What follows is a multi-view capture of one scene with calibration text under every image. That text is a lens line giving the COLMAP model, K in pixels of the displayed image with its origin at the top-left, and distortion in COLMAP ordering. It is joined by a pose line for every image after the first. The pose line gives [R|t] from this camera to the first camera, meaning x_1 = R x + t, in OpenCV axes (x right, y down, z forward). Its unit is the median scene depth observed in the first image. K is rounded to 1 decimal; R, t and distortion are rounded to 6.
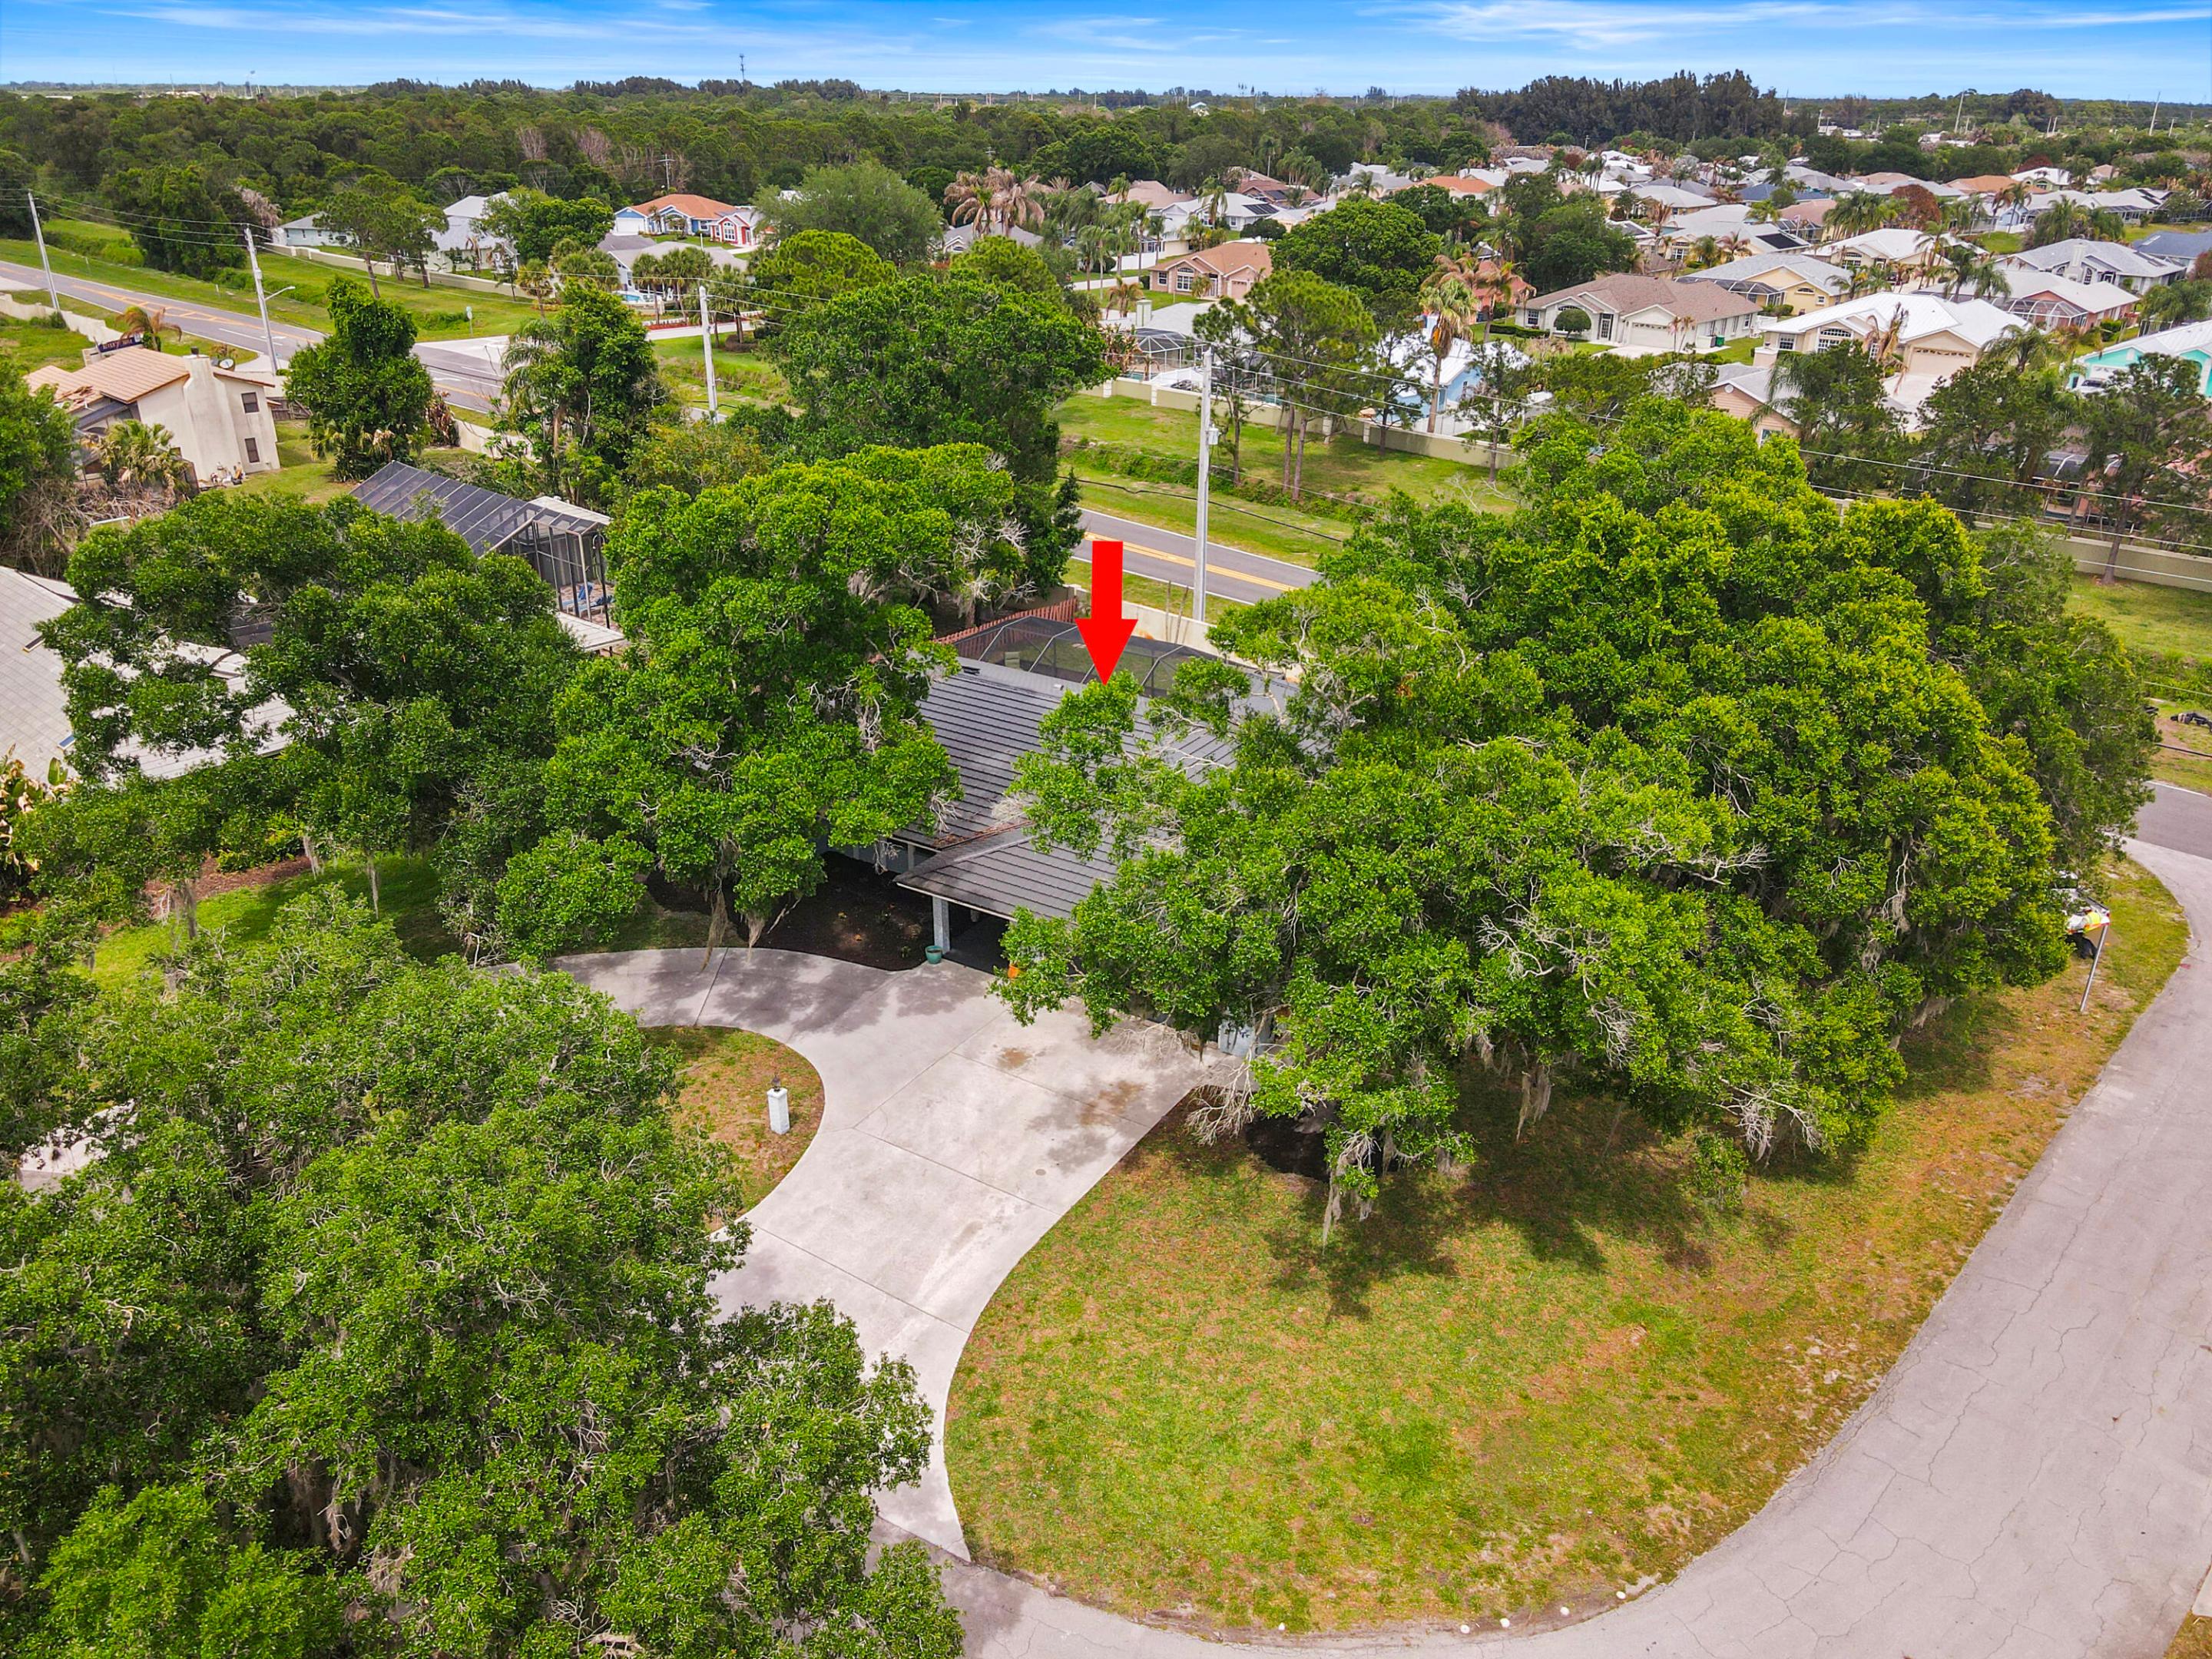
lens RADIAL K [[1608.6, 0, 1106.0], [0, 1608.6, 829.5], [0, 0, 1]] dist [0.003474, 0.000499]
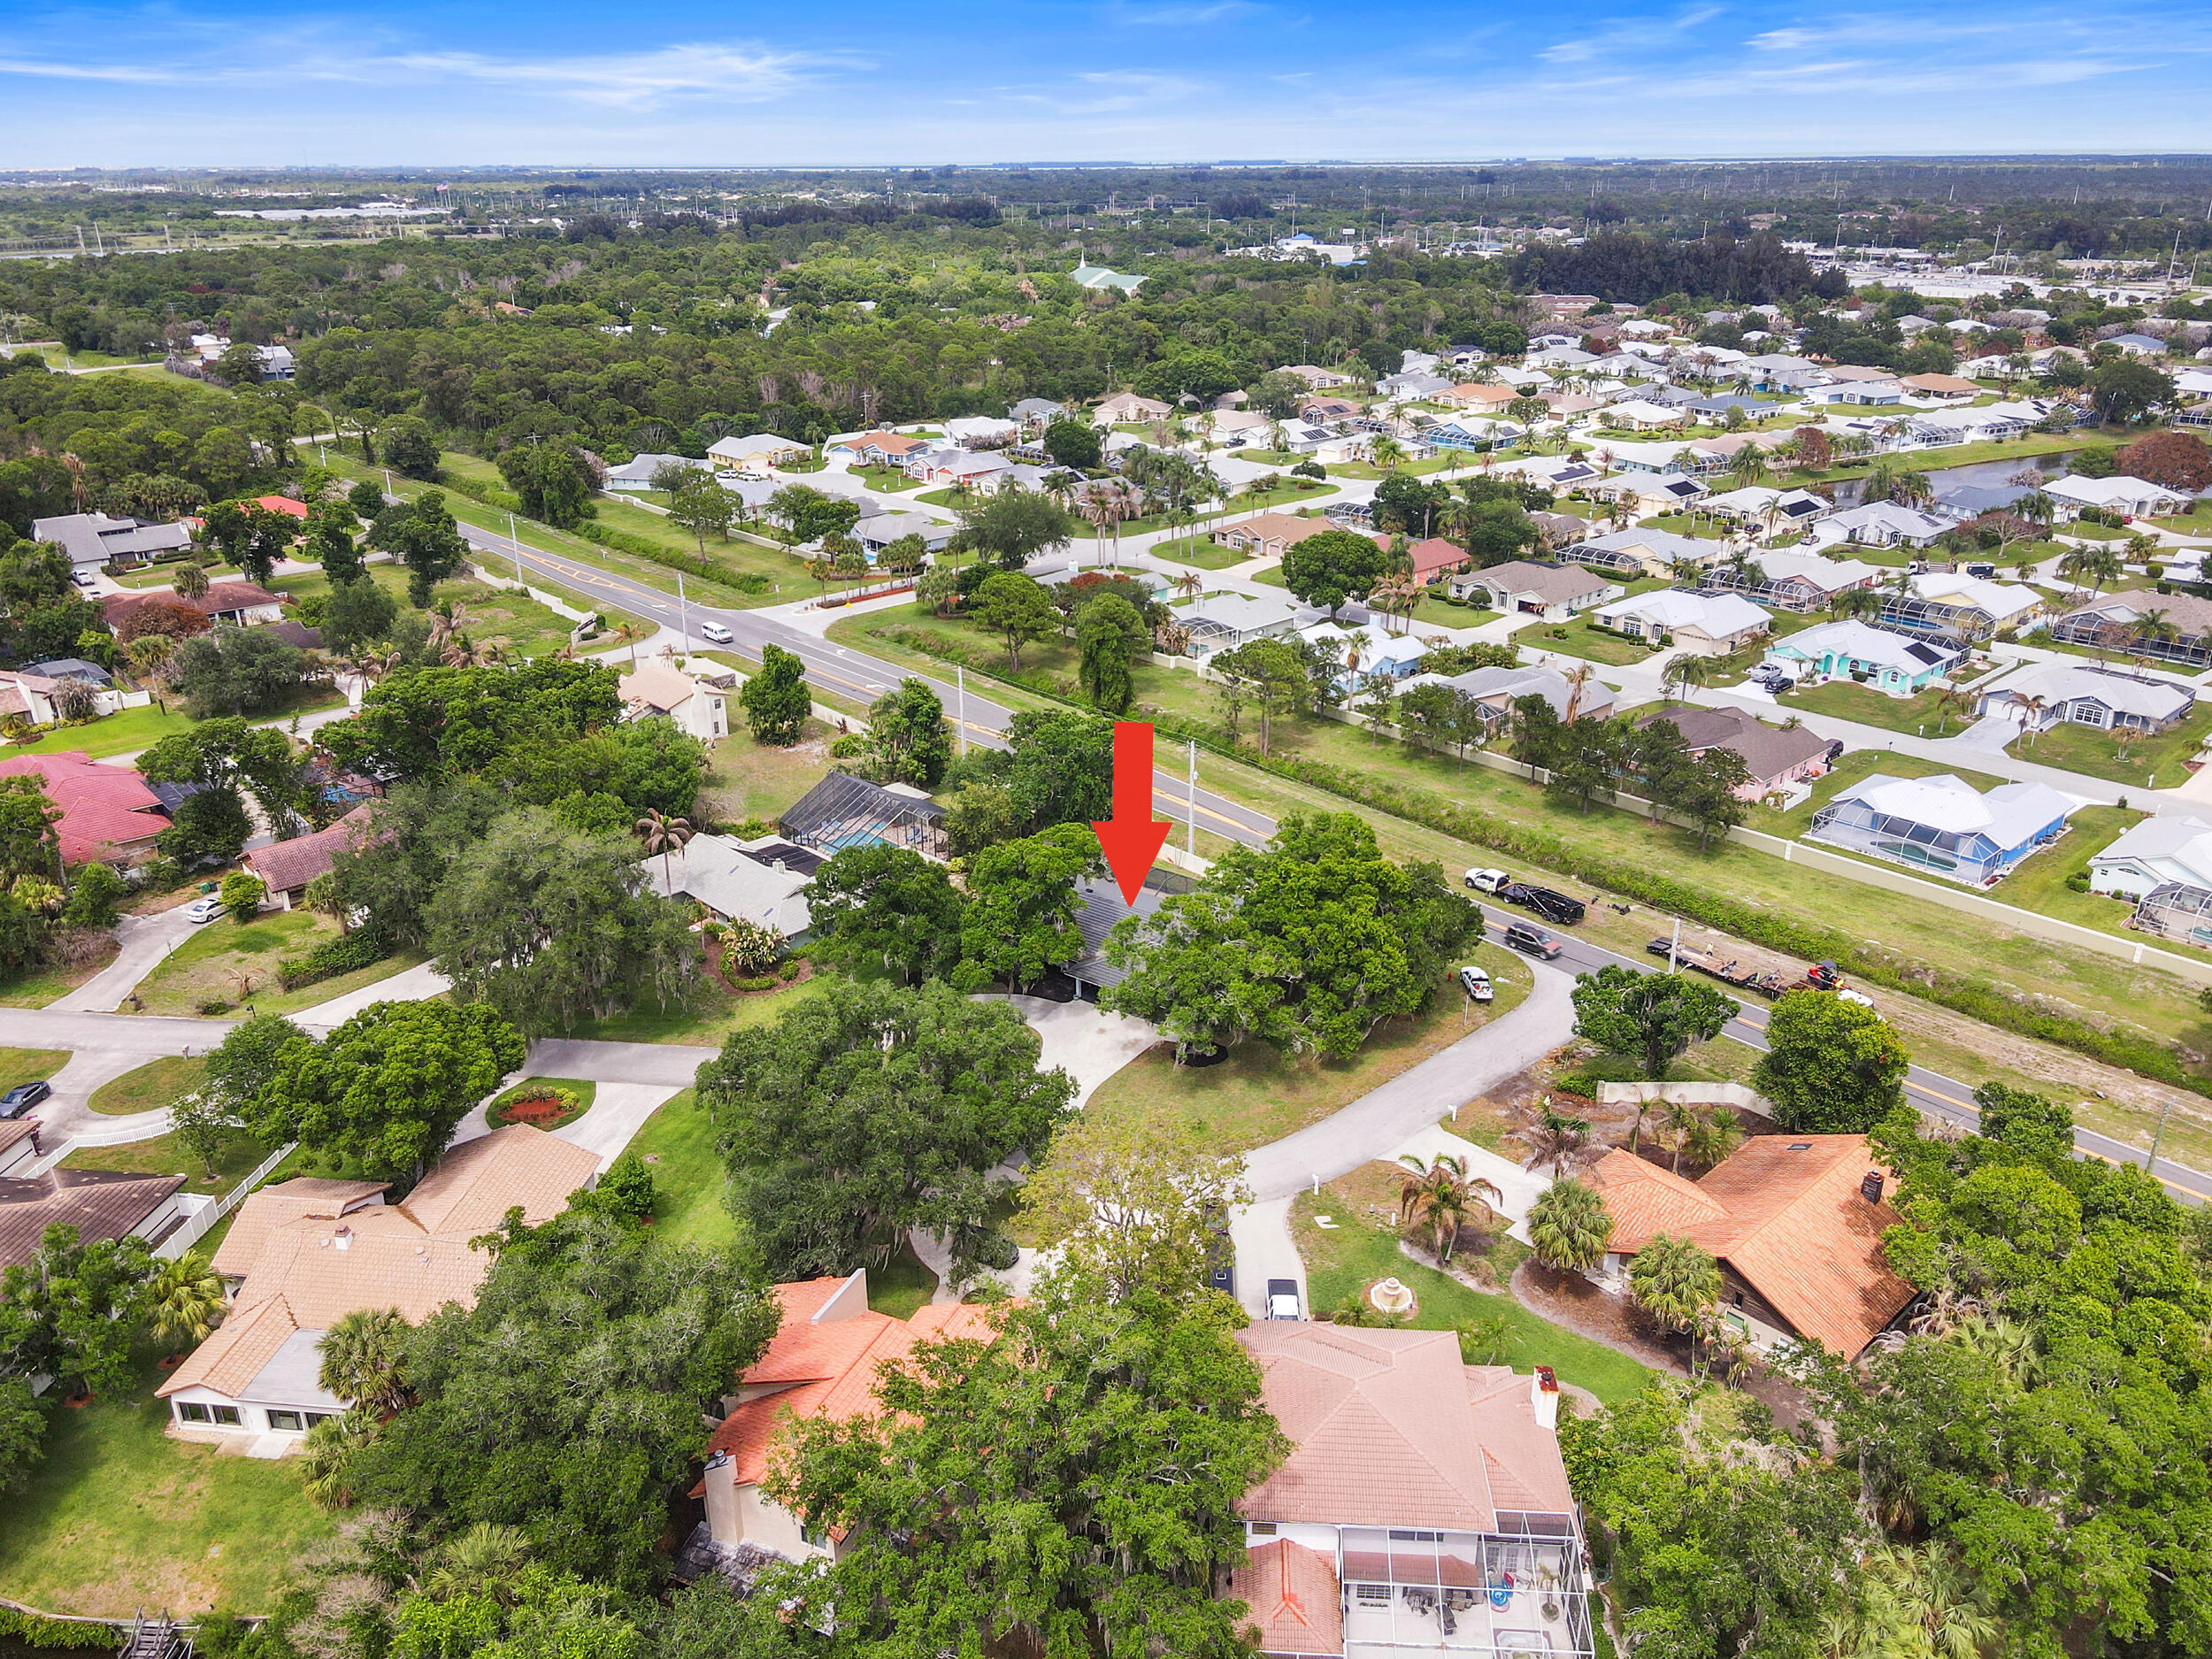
lens RADIAL K [[1608.6, 0, 1106.0], [0, 1608.6, 829.5], [0, 0, 1]] dist [0.003474, 0.000499]
pose [[0.997417, 0.012612, -0.070706, 0.171908], [-0.014752, 0.999446, -0.029821, -0.161673], [0.070290, 0.030787, 0.997051, -2.198943]]
